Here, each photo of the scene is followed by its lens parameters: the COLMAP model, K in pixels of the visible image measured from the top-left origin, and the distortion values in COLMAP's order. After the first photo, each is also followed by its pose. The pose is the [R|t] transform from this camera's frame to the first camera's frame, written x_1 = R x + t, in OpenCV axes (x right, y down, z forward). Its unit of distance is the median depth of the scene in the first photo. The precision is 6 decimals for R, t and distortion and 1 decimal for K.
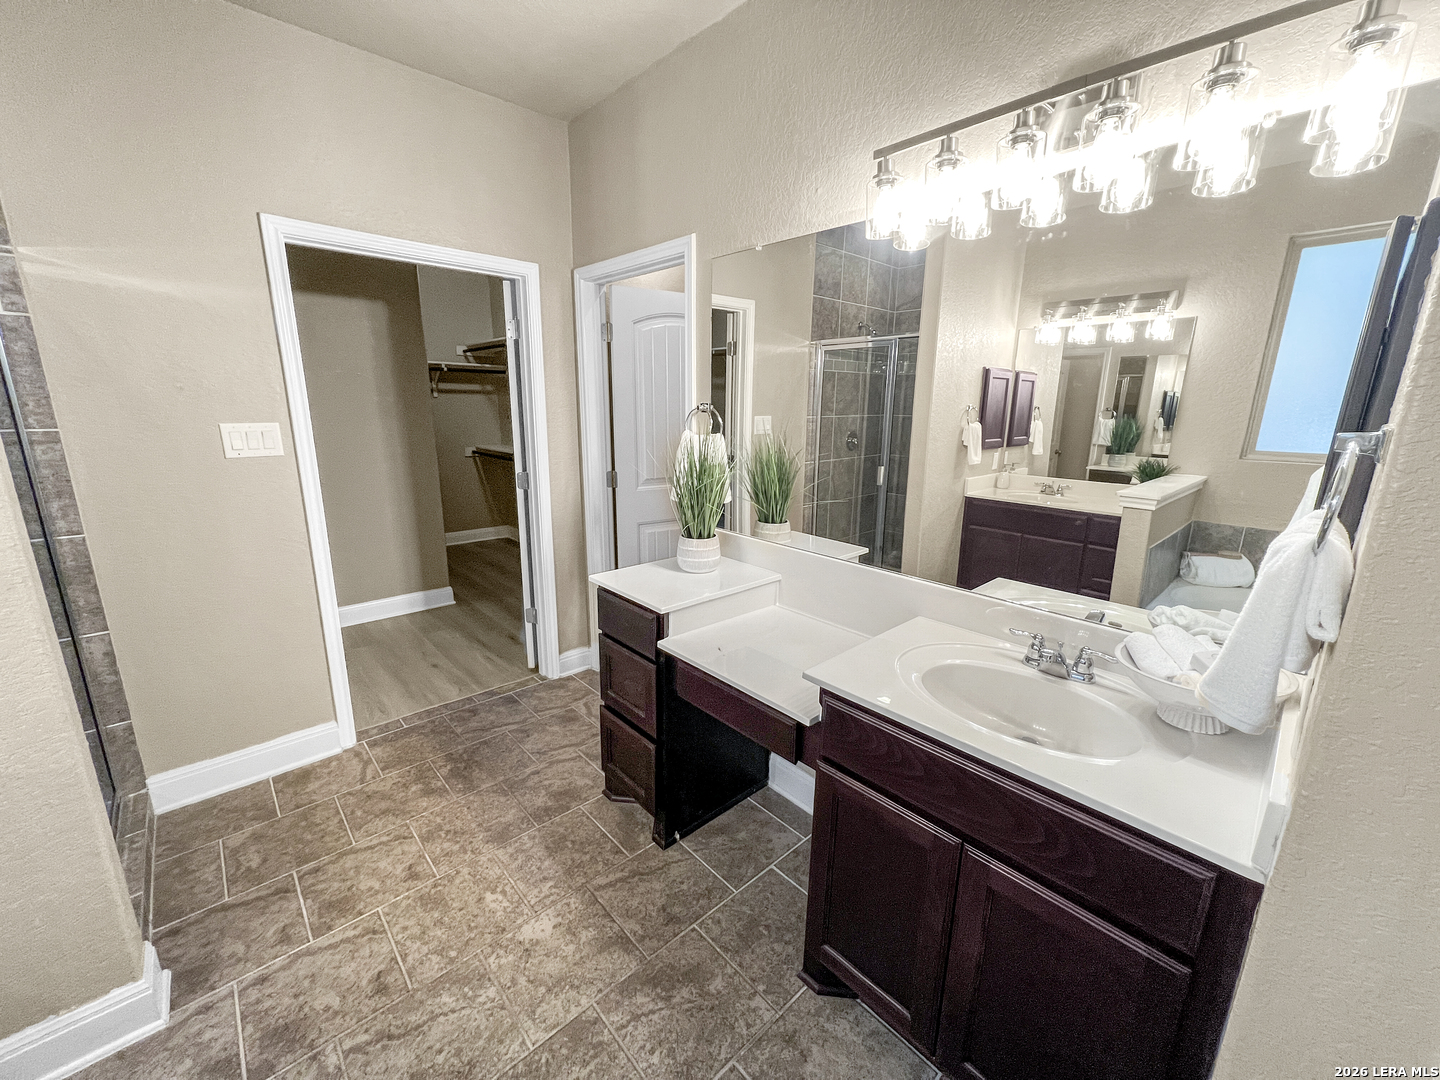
lens RADIAL K [[574.9, 0, 719.3], [0, 574.9, 540.0], [0, 0, 1]] dist [-0.002083, 0.000519]
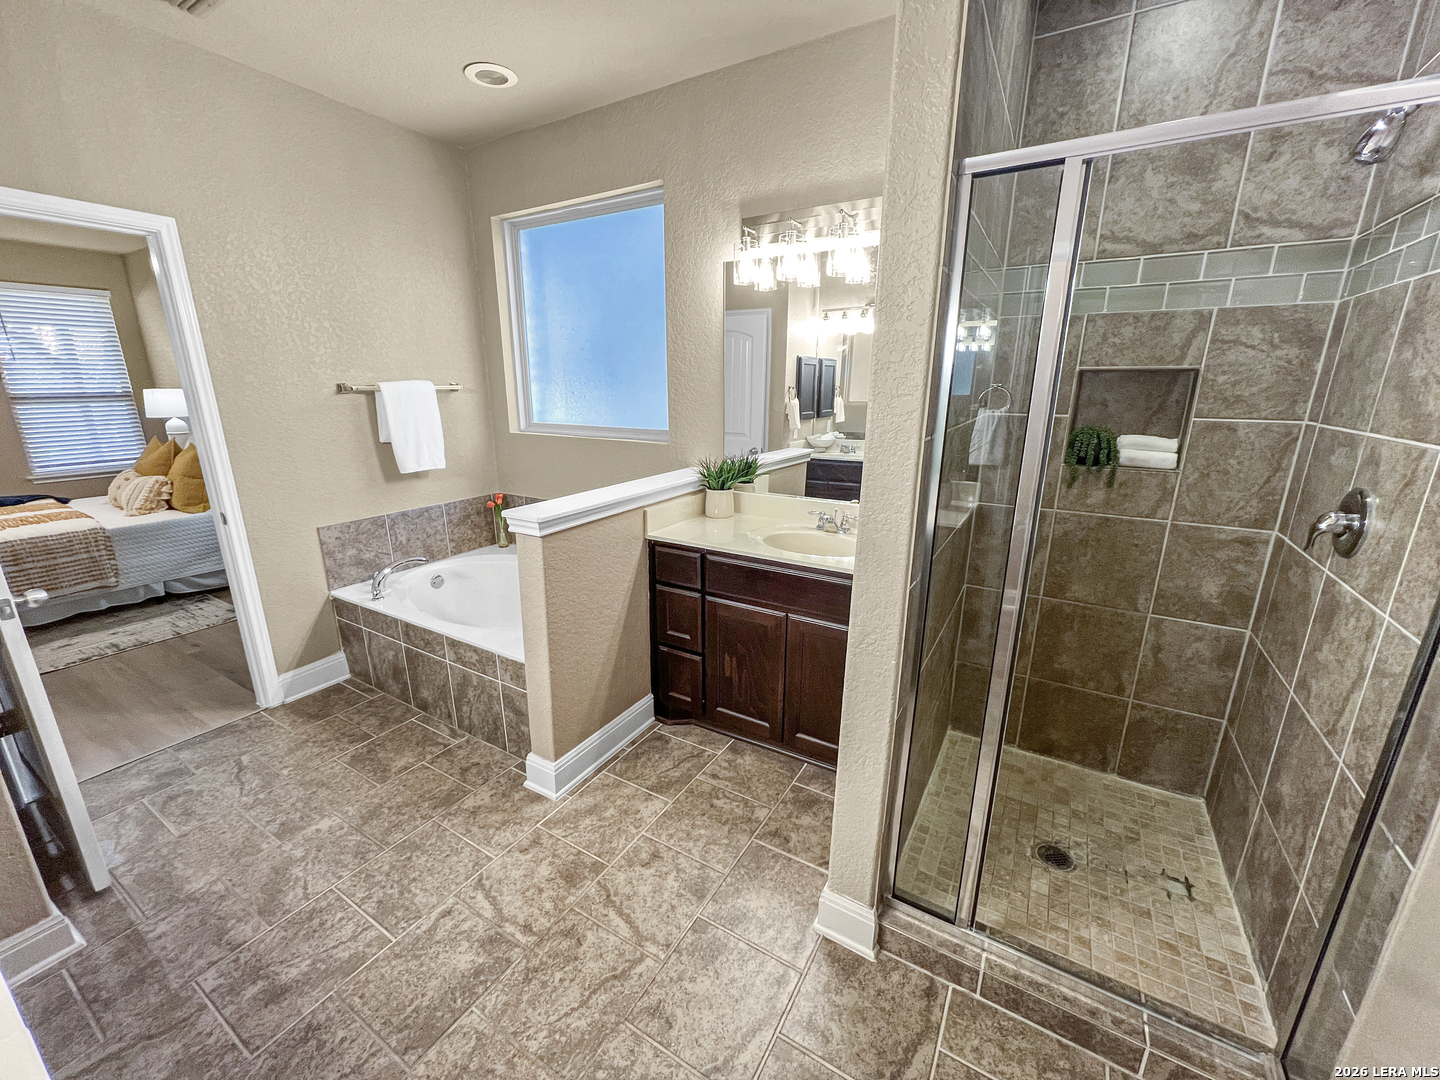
lens RADIAL K [[574.9, 0, 719.3], [0, 574.9, 540.0], [0, 0, 1]] dist [-0.002083, 0.000519]
pose [[-0.959684, 0.058645, -0.274895, -0.464810], [-0.080704, 0.879324, 0.469337, -0.352723], [0.269246, 0.472600, -0.839140, 1.427269]]
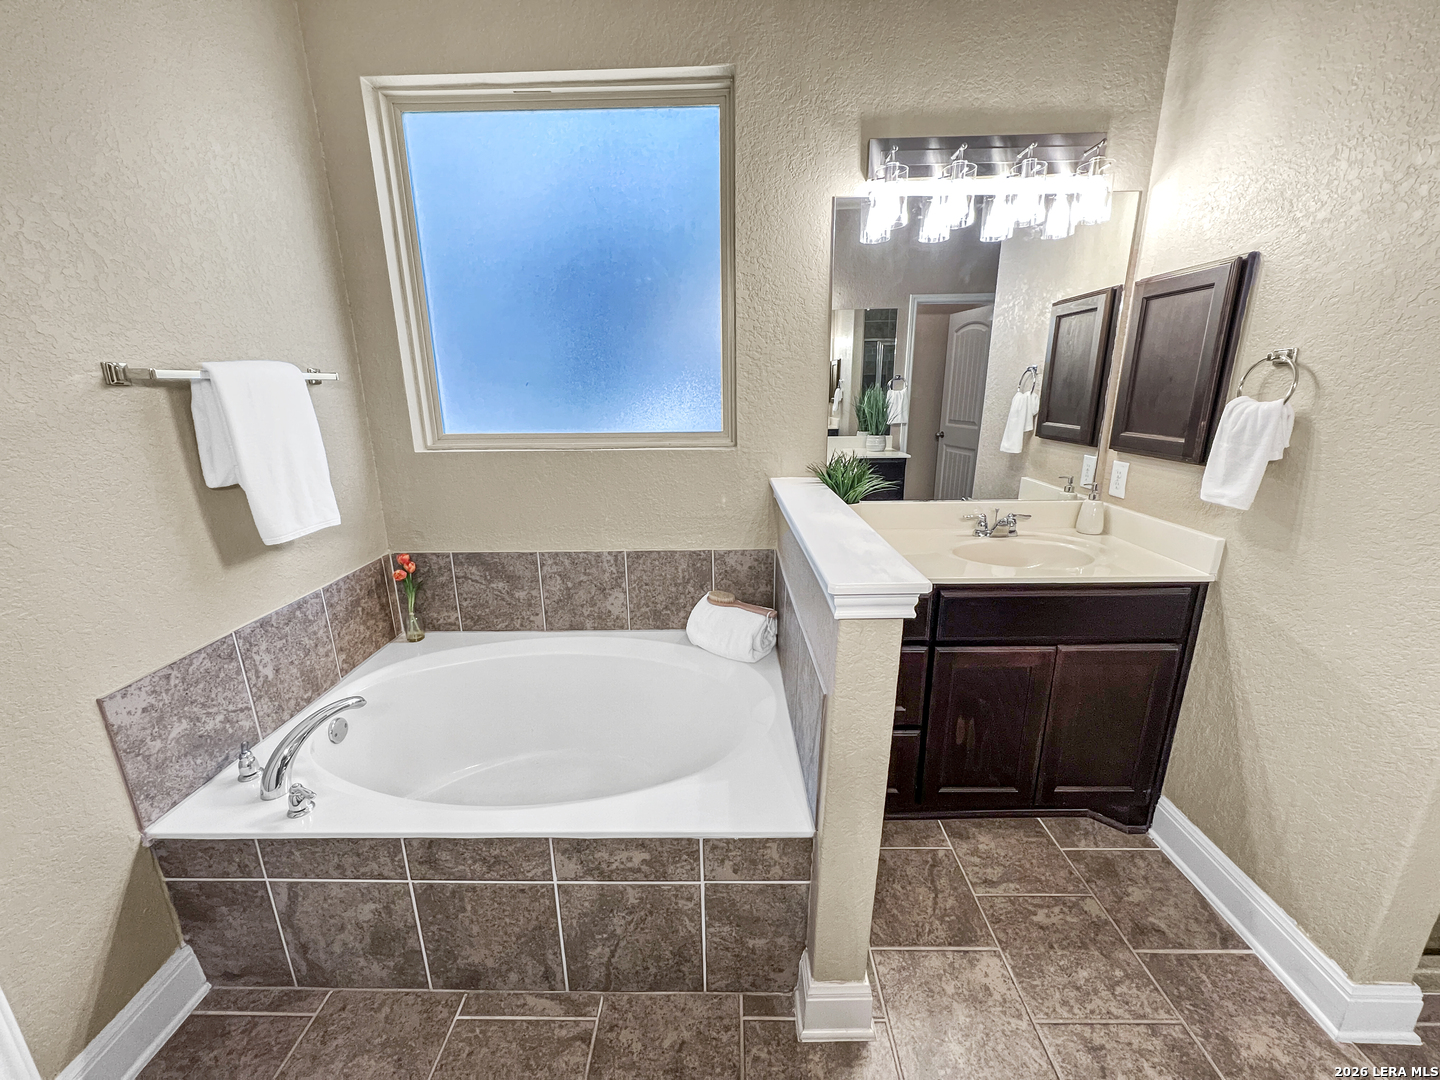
lens RADIAL K [[574.9, 0, 719.3], [0, 574.9, 540.0], [0, 0, 1]] dist [-0.002083, 0.000519]
pose [[-0.690914, 0.185415, -0.698755, 0.185697], [-0.163720, 0.901309, 0.401047, -0.071019], [0.704154, 0.391489, -0.592371, 0.495029]]
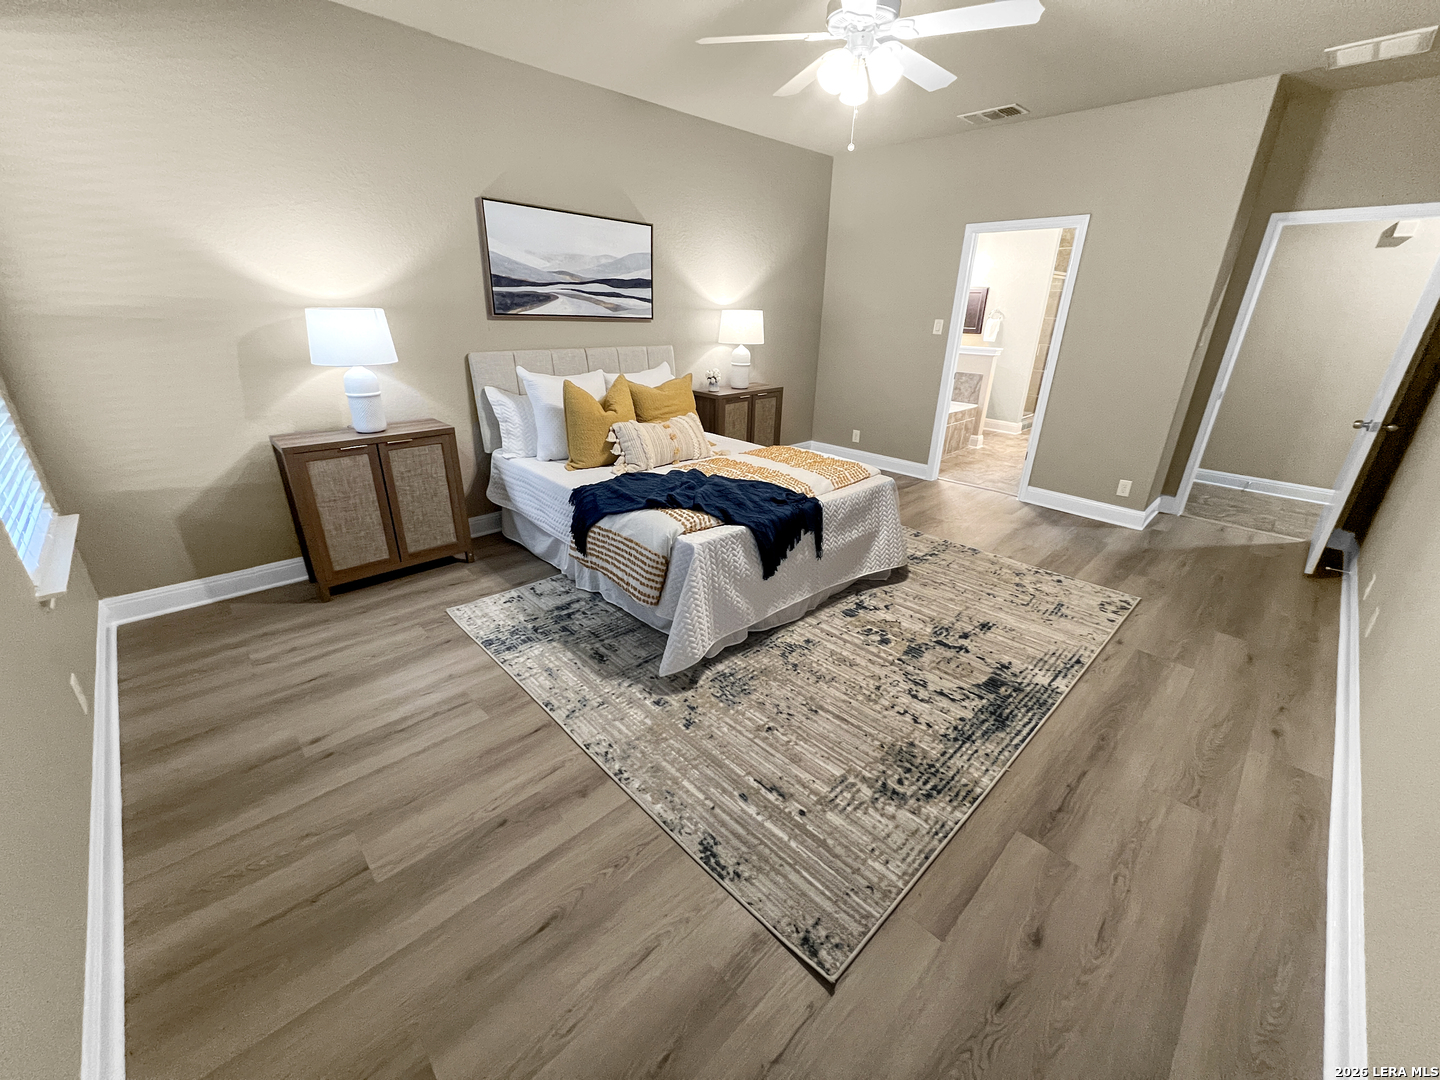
lens RADIAL K [[574.9, 0, 719.3], [0, 574.9, 540.0], [0, 0, 1]] dist [-0.002083, 0.000519]
pose [[0.026576, 0.367173, -0.929773, 3.855634], [-0.249793, 0.903034, 0.349474, 0.510004], [0.967934, 0.222963, 0.115717, -1.852030]]
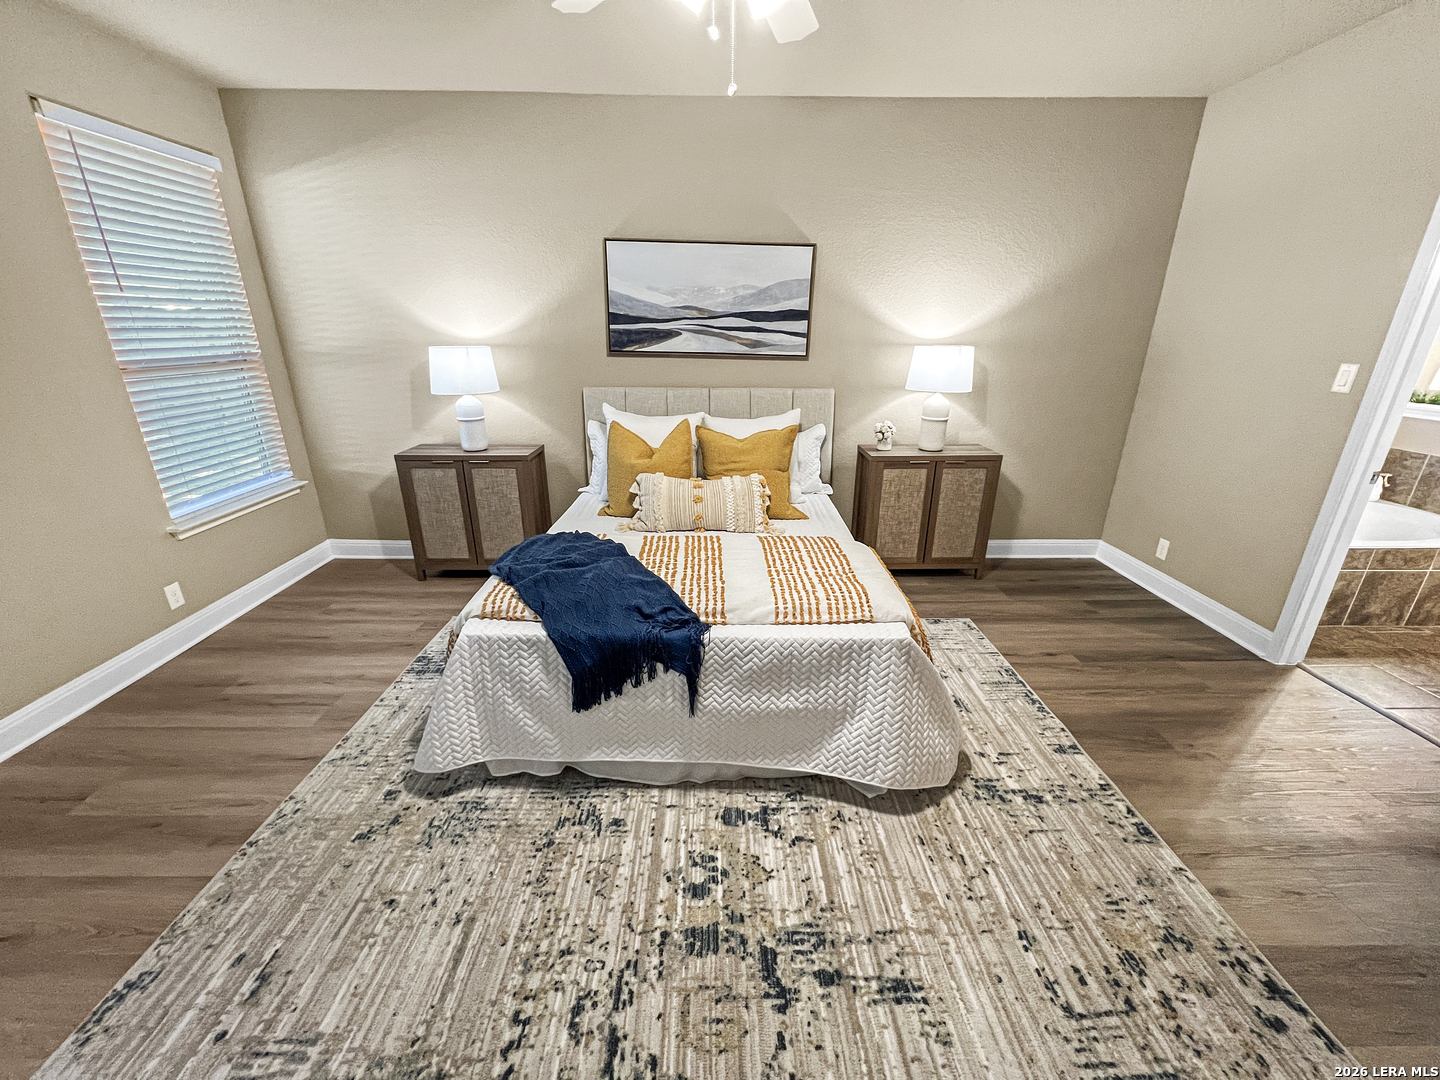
lens RADIAL K [[574.9, 0, 719.3], [0, 574.9, 540.0], [0, 0, 1]] dist [-0.002083, 0.000519]
pose [[-0.669875, 0.241296, -0.702171, 2.880983], [-0.183483, 0.862586, 0.471465, 0.200929], [0.719446, 0.444659, -0.533551, -0.749055]]
